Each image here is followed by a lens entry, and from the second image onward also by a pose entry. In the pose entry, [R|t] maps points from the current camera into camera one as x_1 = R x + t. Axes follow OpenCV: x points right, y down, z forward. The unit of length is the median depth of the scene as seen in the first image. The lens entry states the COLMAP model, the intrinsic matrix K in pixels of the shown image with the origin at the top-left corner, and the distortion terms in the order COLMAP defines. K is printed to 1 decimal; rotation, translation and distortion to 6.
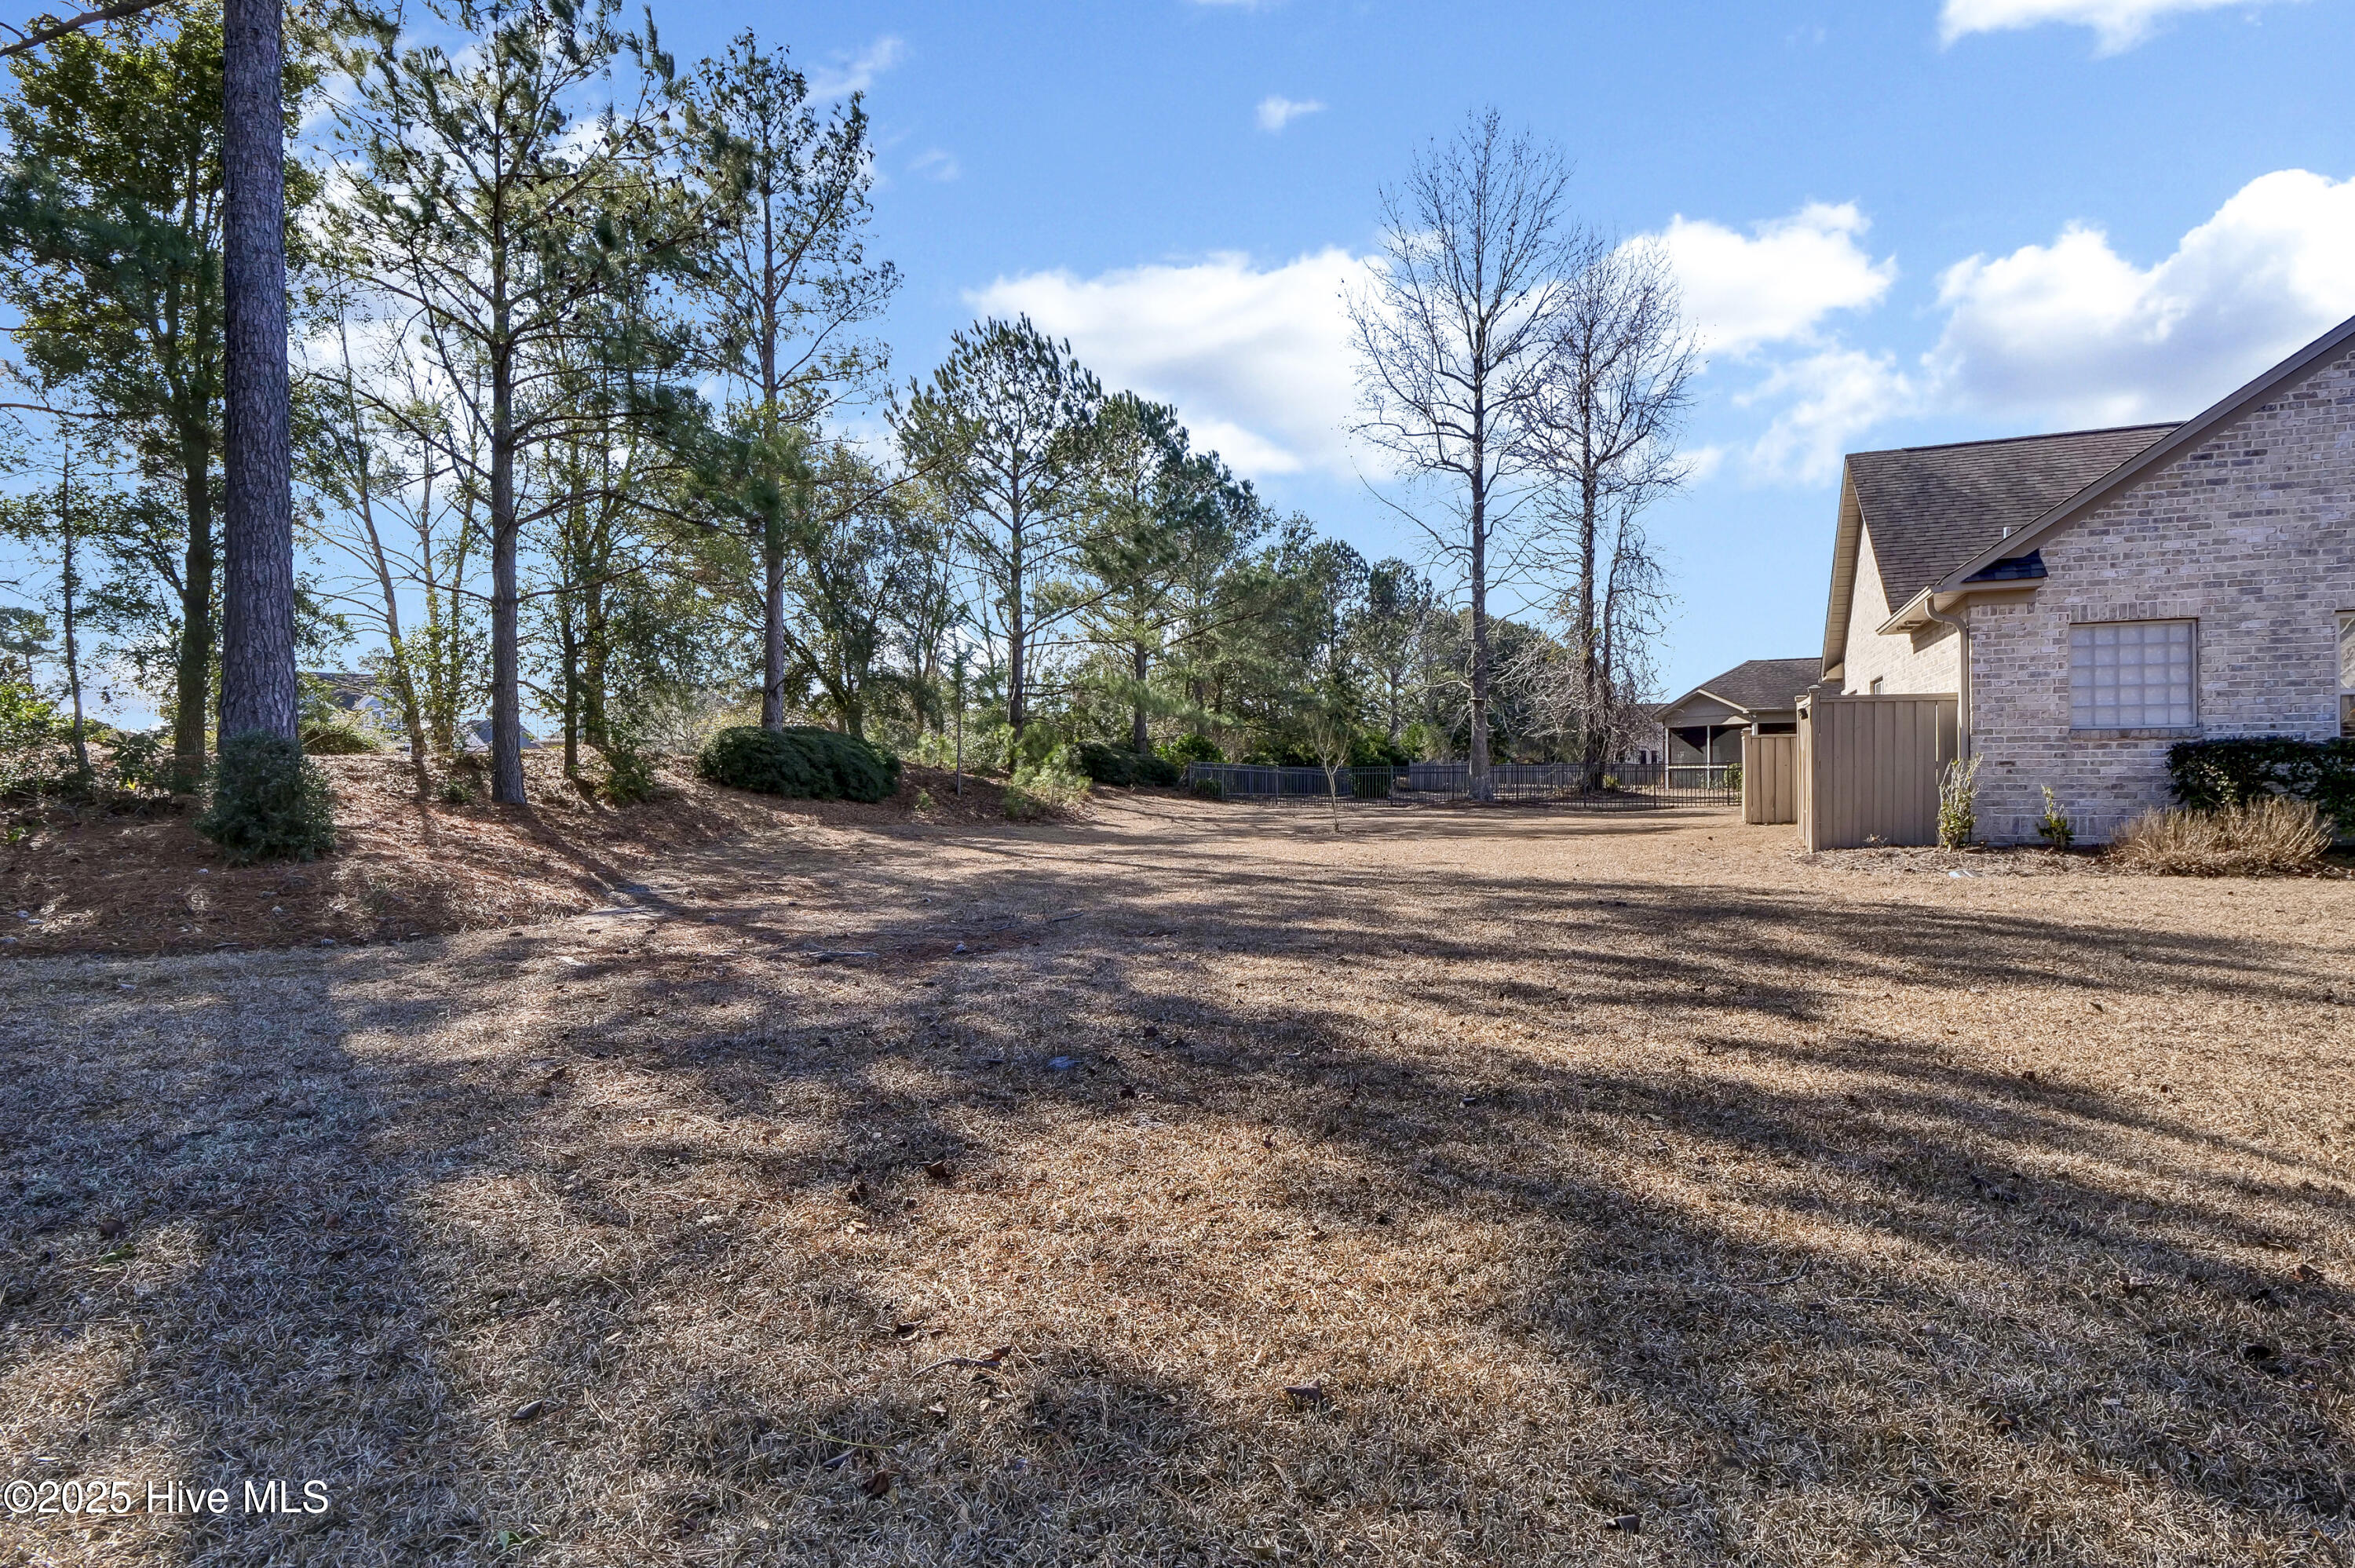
lens RADIAL K [[1173.6, 0, 1187.7], [0, 1173.6, 778.4], [0, 0, 1]] dist [-0.010583, -0.001299]
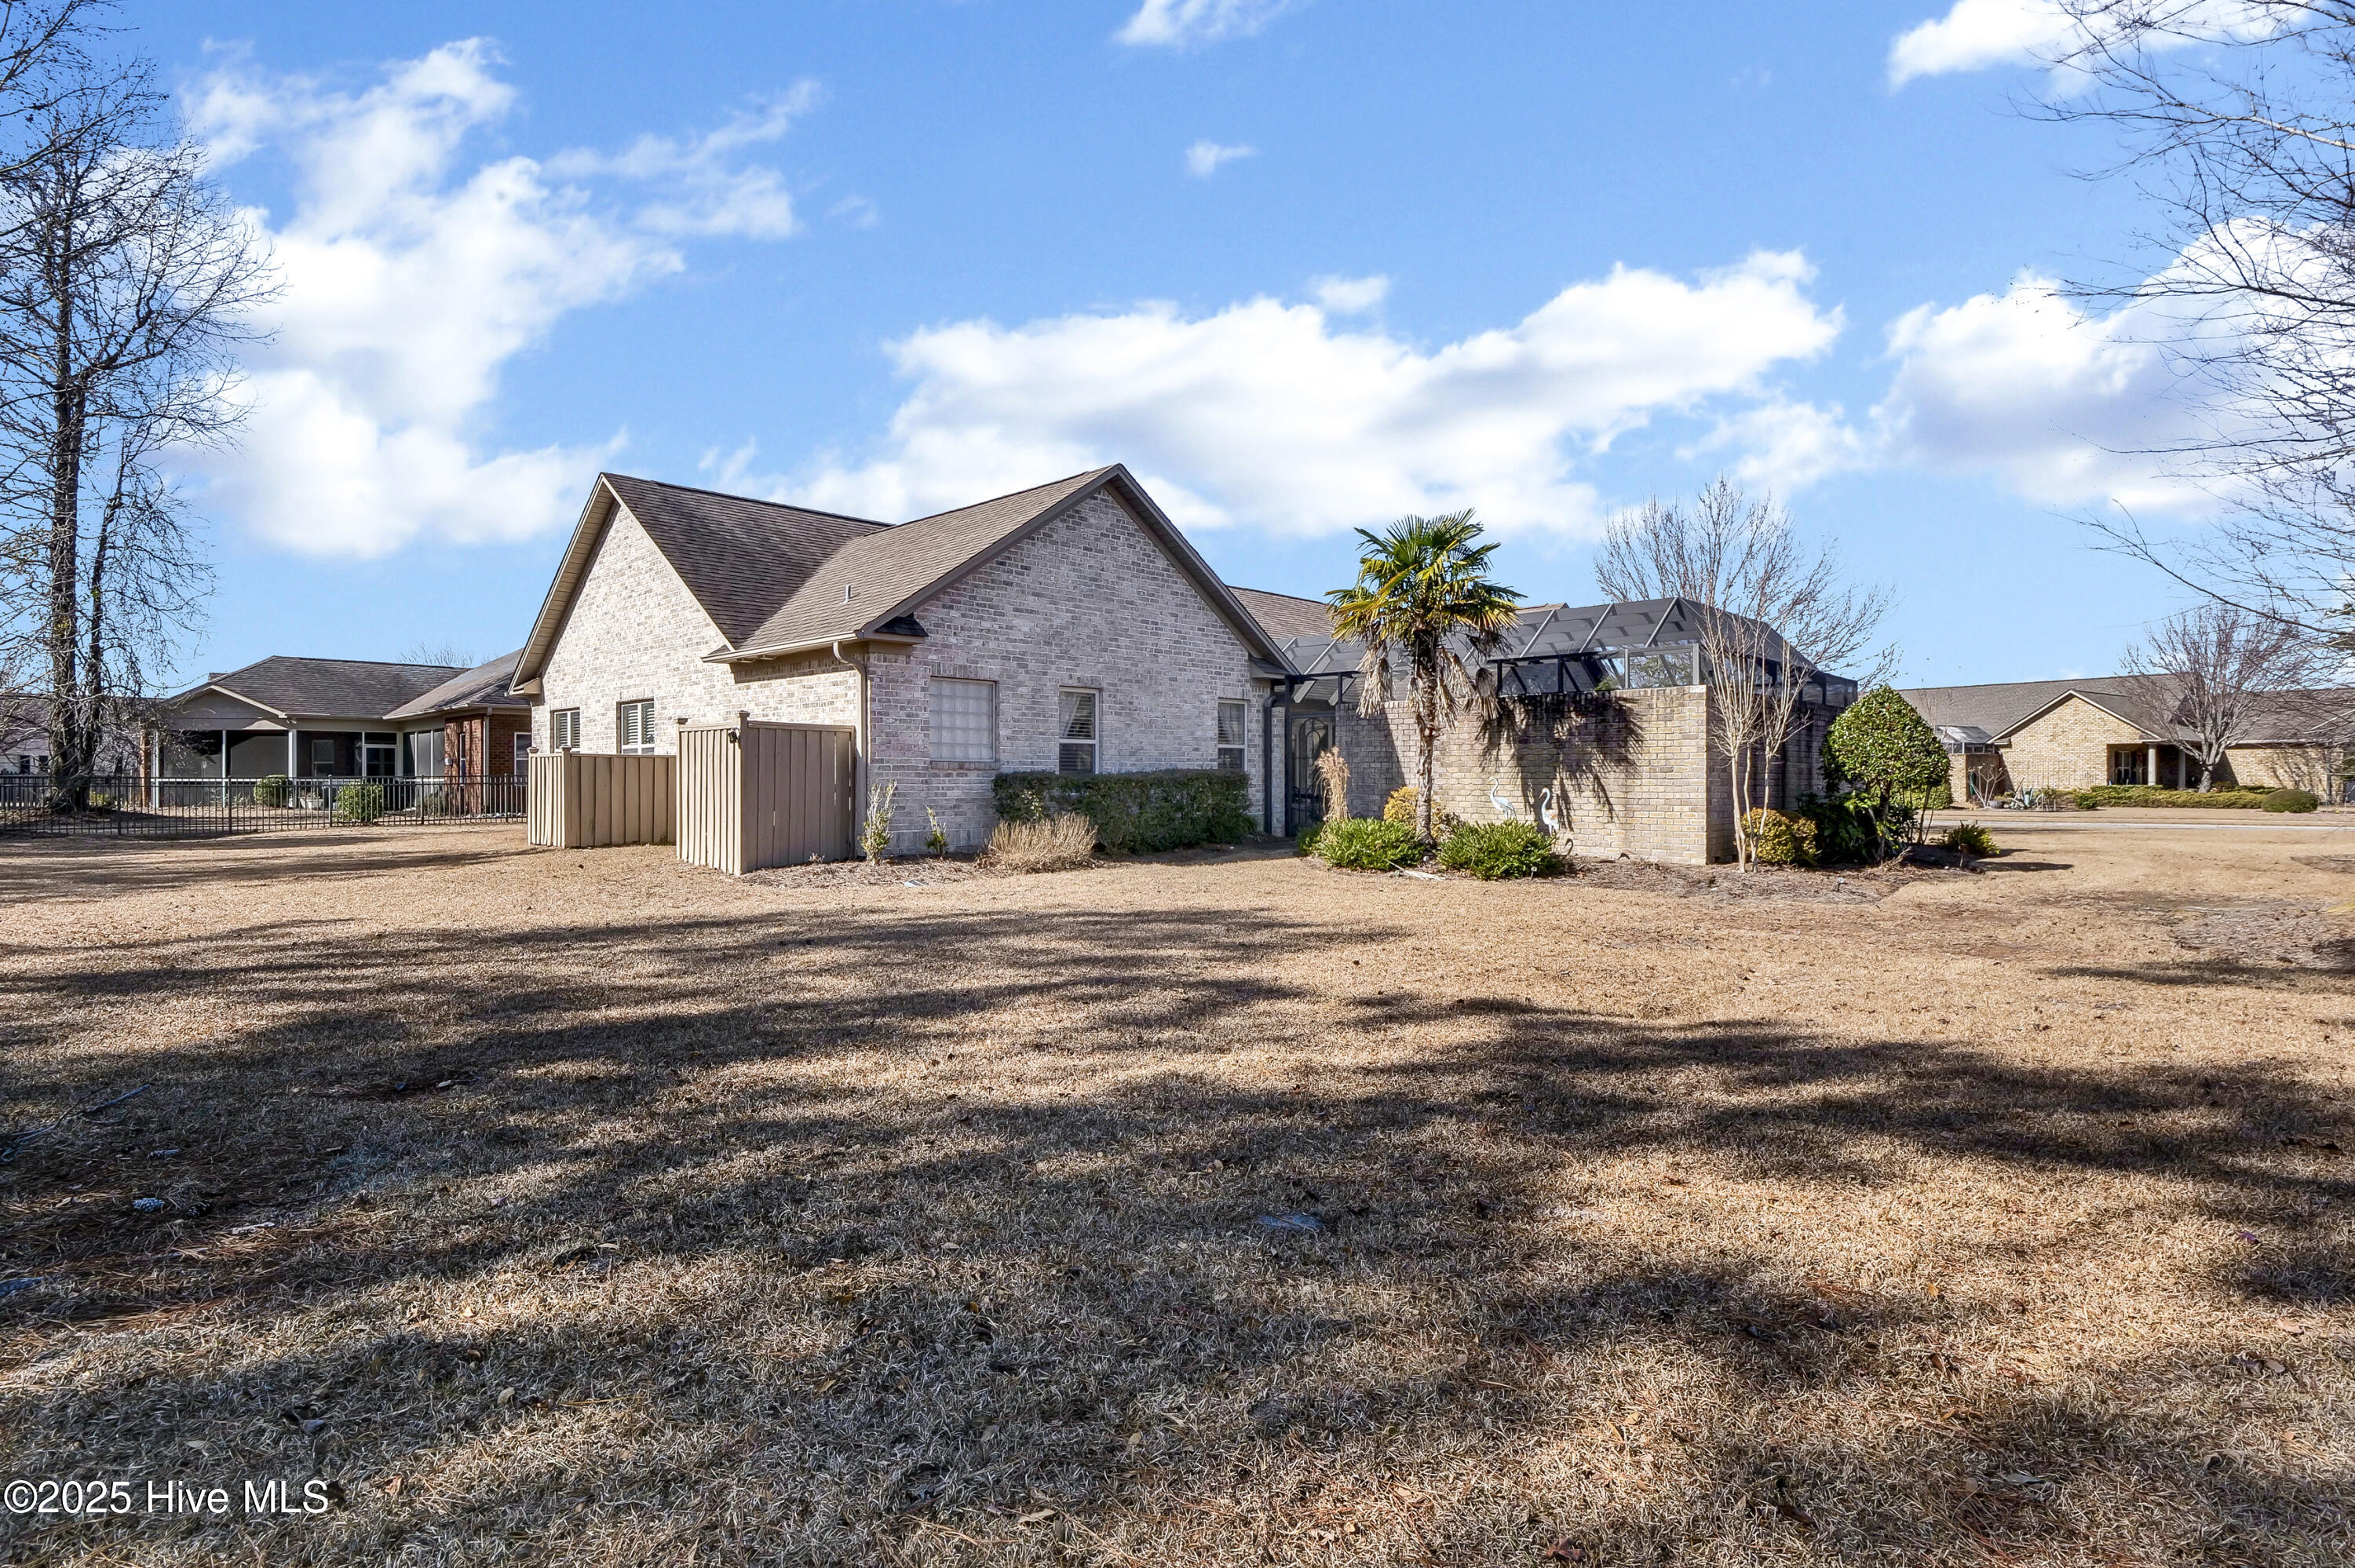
lens RADIAL K [[1173.6, 0, 1185.3], [0, 1173.6, 789.0], [0, 0, 1]] dist [-0.010583, -0.001299]
pose [[0.342231, 0.001011, 0.939615, -0.330254], [0.000088, 0.999999, -0.001108, -0.010546], [-0.939616, 0.000462, 0.342230, 0.314576]]
